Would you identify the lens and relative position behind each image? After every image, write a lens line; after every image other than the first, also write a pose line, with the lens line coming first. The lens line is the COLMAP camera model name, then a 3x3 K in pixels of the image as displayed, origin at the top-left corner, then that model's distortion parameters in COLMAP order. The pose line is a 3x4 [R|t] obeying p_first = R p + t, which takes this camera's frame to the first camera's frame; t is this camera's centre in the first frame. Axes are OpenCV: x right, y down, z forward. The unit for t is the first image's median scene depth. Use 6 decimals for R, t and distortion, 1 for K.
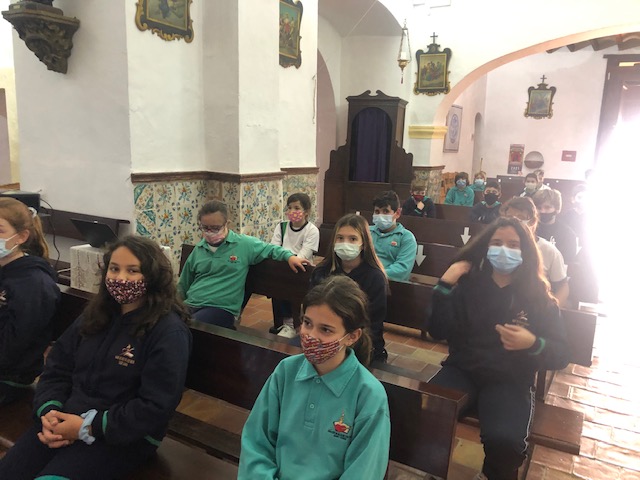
lens RADIAL K [[529.9, 0, 321.0], [0, 529.9, 237.1], [0, 0, 1]] dist [0.035941, -0.002379]
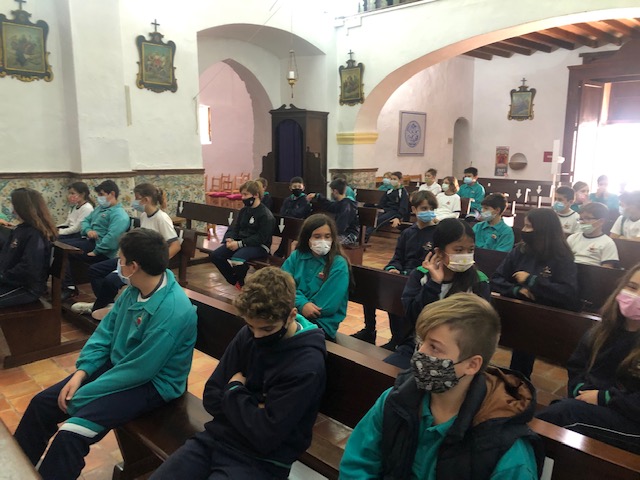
lens RADIAL K [[529.9, 0, 321.0], [0, 529.9, 237.1], [0, 0, 1]] dist [0.035941, -0.002379]
pose [[0.958895, 0.019507, -0.283090, 0.472443], [-0.024872, 0.999573, -0.015368, 0.030448], [0.282670, 0.021777, 0.958970, -0.087893]]
